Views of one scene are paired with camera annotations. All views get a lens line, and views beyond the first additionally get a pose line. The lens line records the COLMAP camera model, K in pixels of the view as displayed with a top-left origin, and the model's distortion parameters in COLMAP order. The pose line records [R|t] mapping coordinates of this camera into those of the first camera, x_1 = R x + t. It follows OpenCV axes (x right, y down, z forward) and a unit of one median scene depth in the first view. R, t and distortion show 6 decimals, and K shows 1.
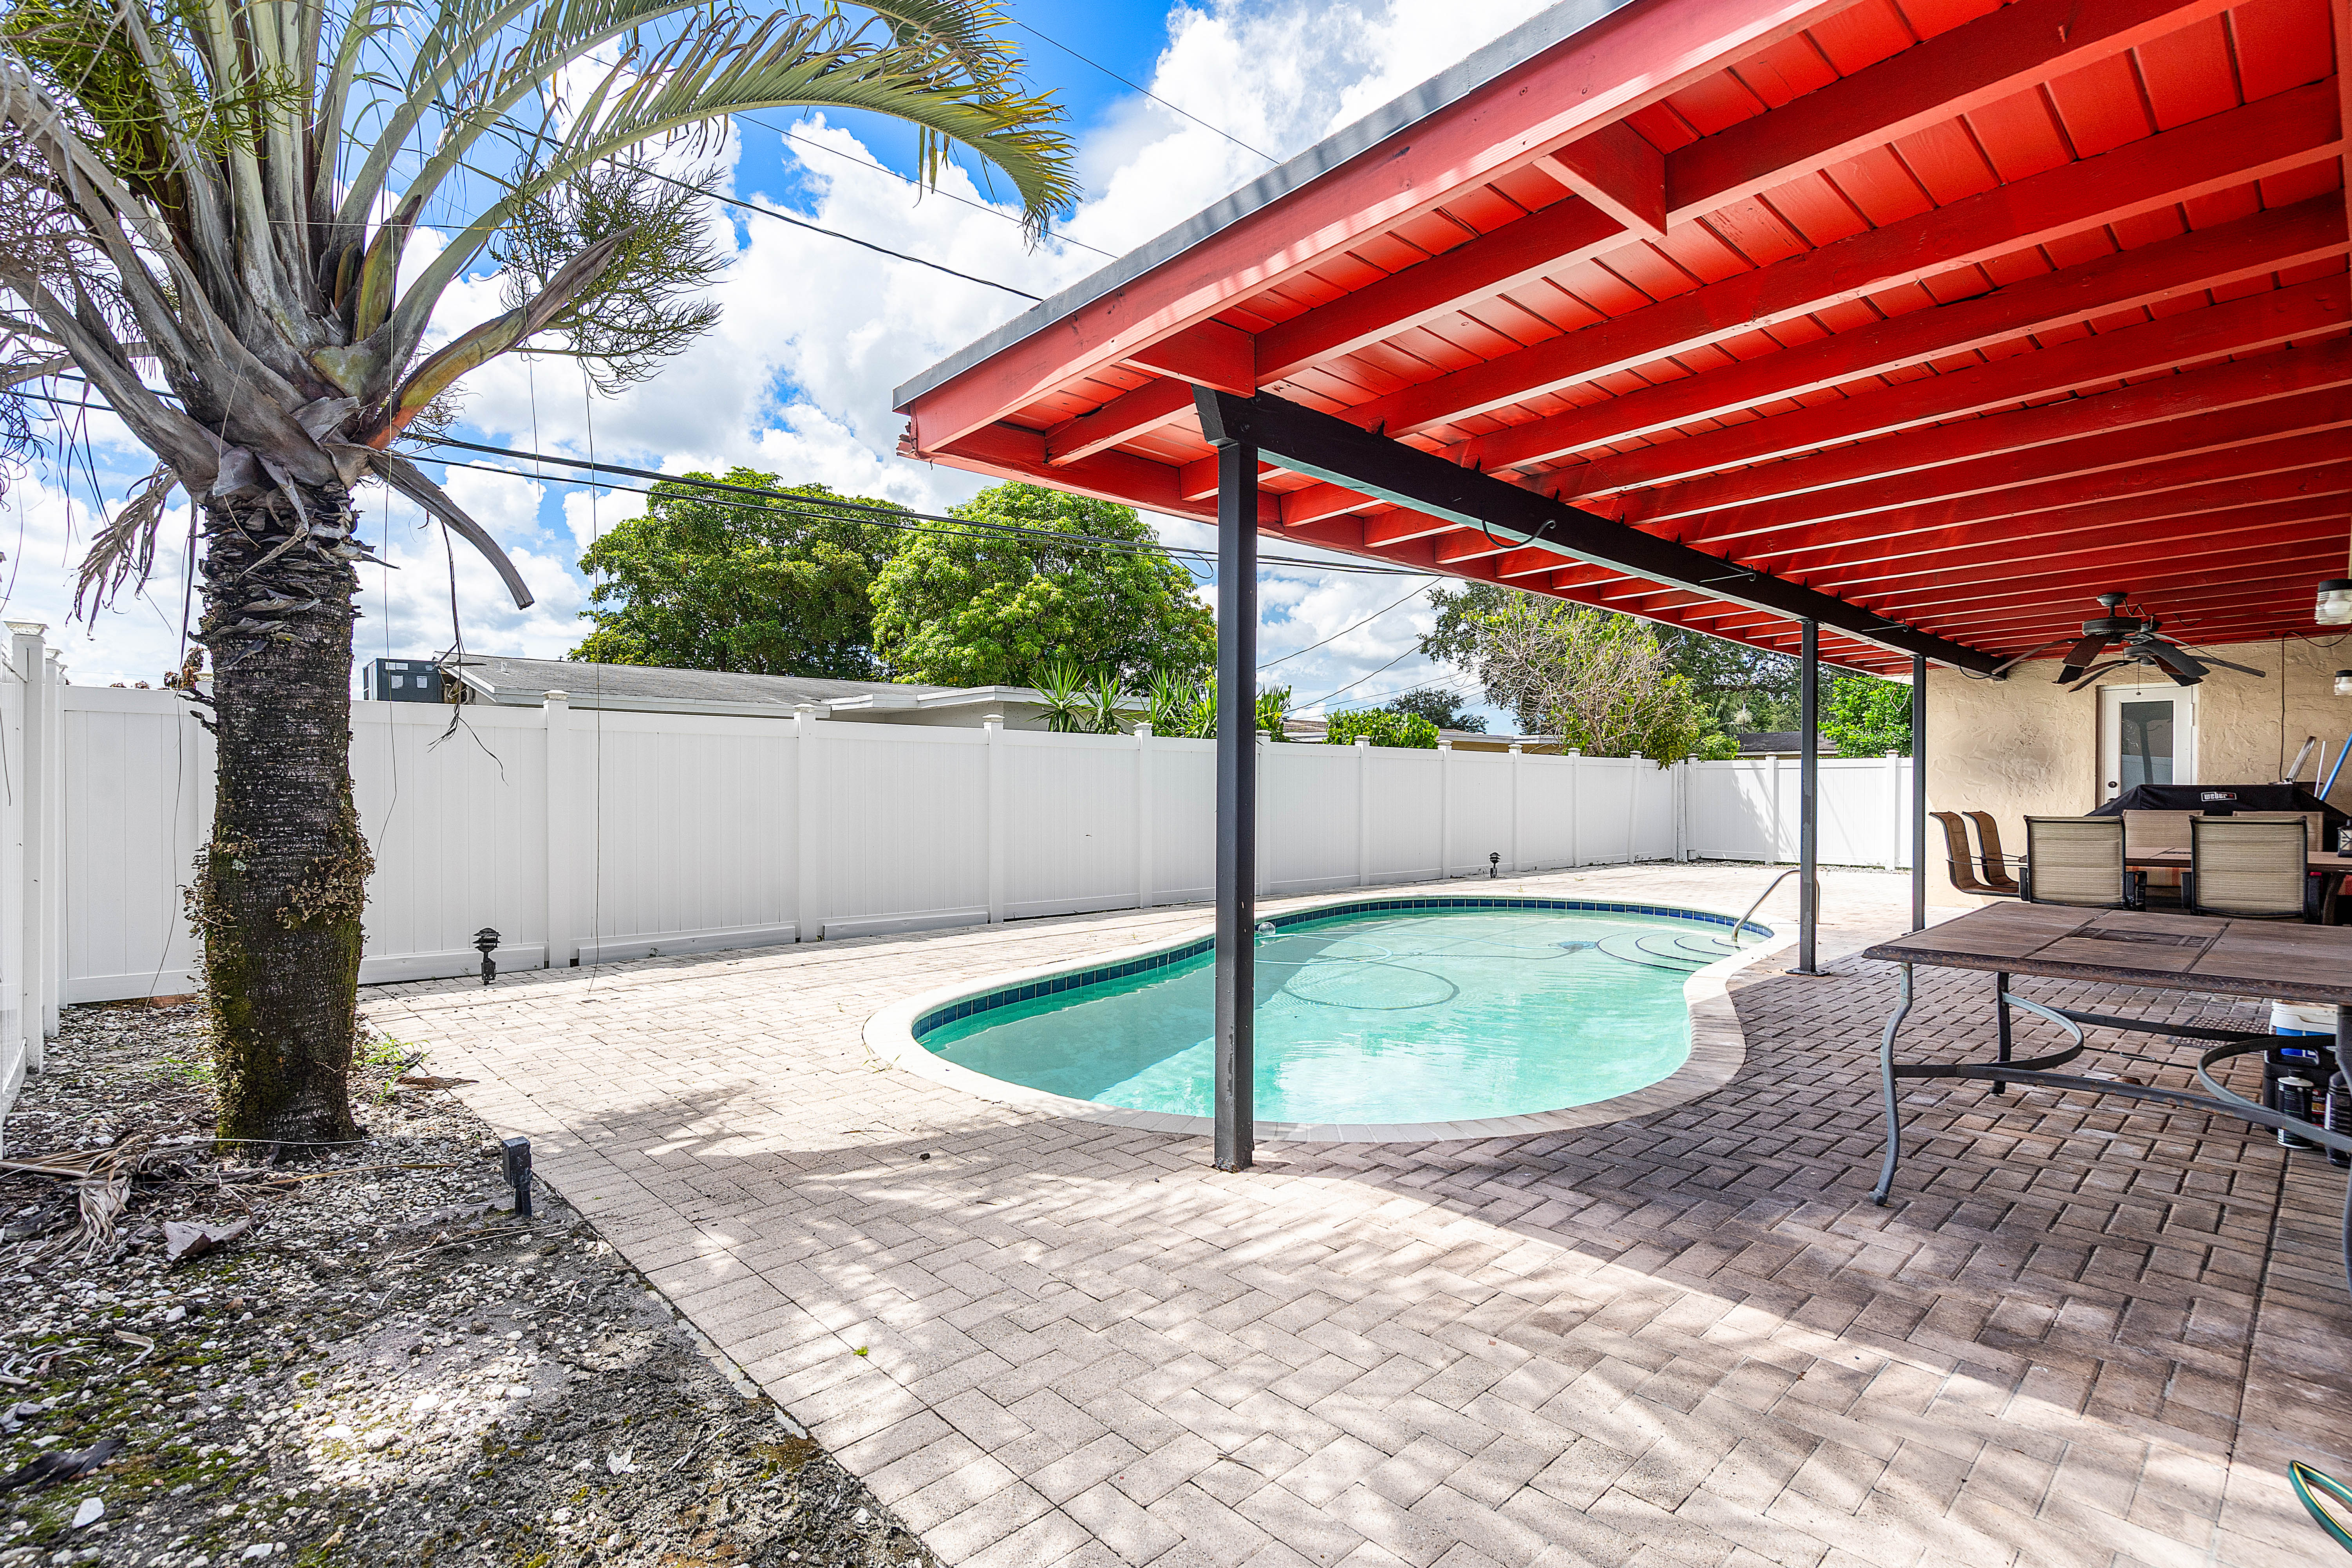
lens RADIAL K [[1092.3, 0, 1180.3], [0, 1092.3, 803.0], [0, 0, 1]] dist [0.000026, 0.000769]
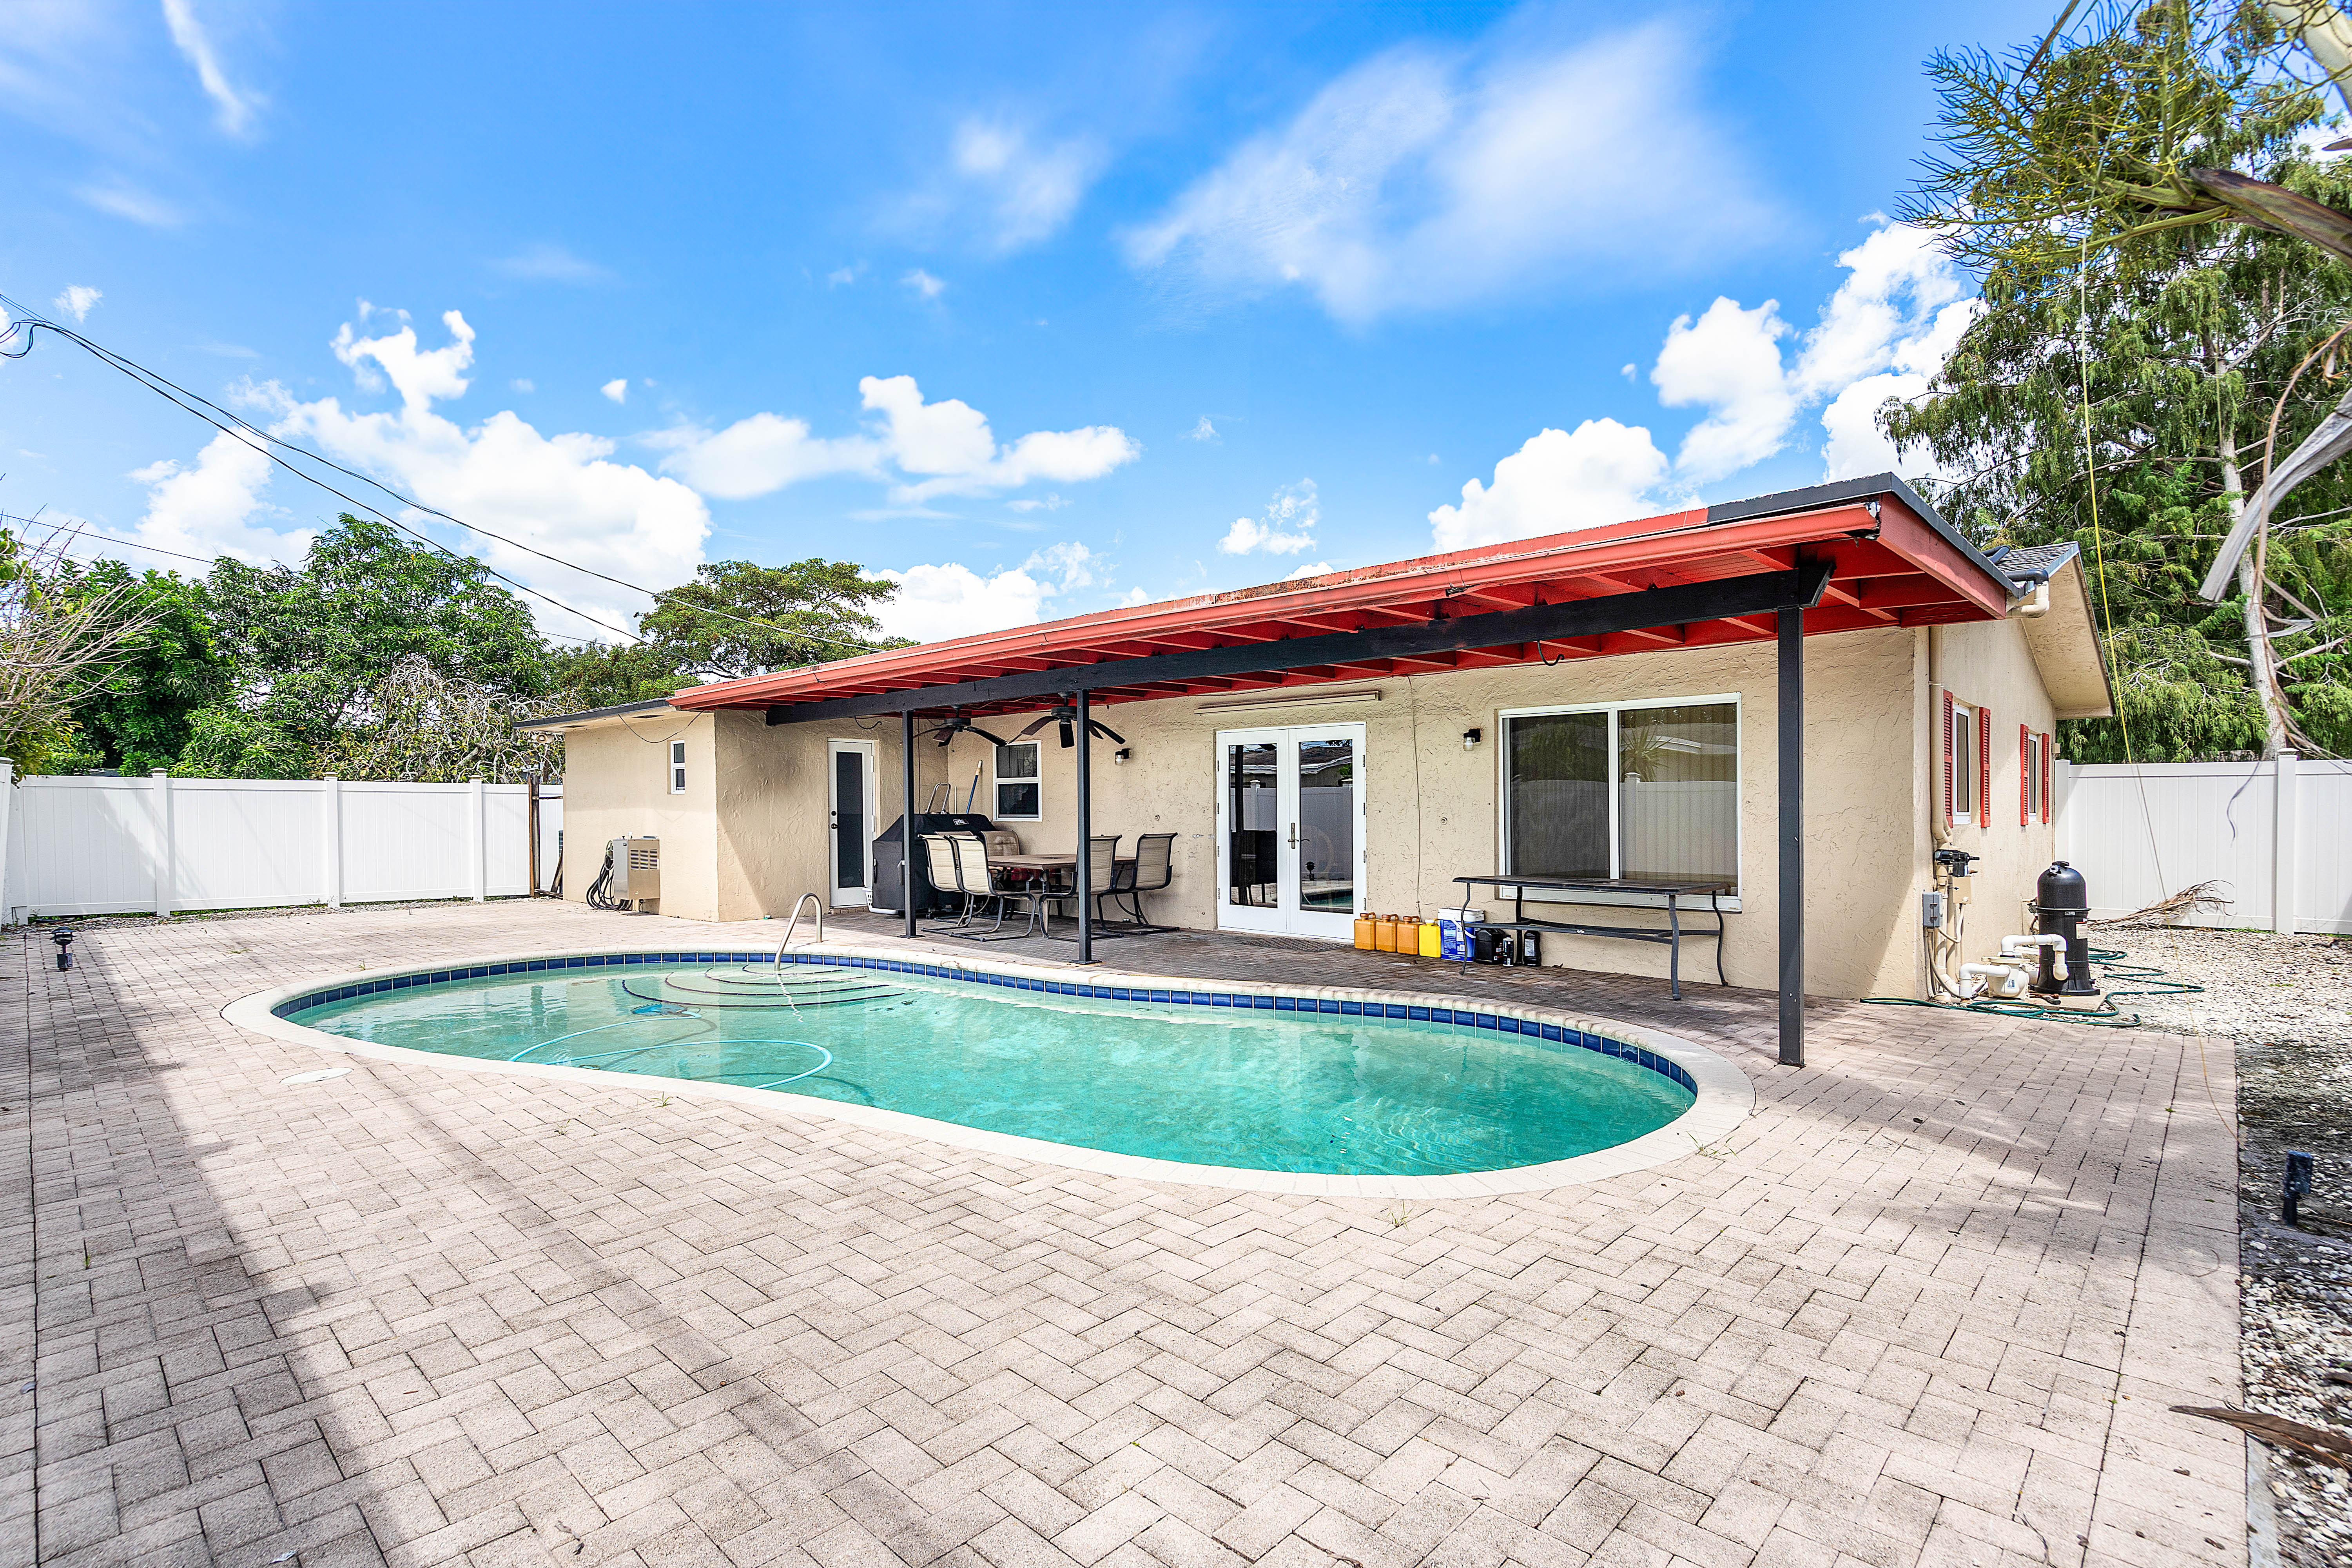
lens RADIAL K [[1092.2, 0, 1180.3], [0, 1092.2, 803.0], [0, 0, 1]] dist [0.000026, 0.000769]
pose [[-0.026225, -0.001370, 0.999655, -1.380759], [0.020290, 0.999792, 0.001903, -0.058048], [-0.999450, 0.020333, -0.026192, 1.762156]]
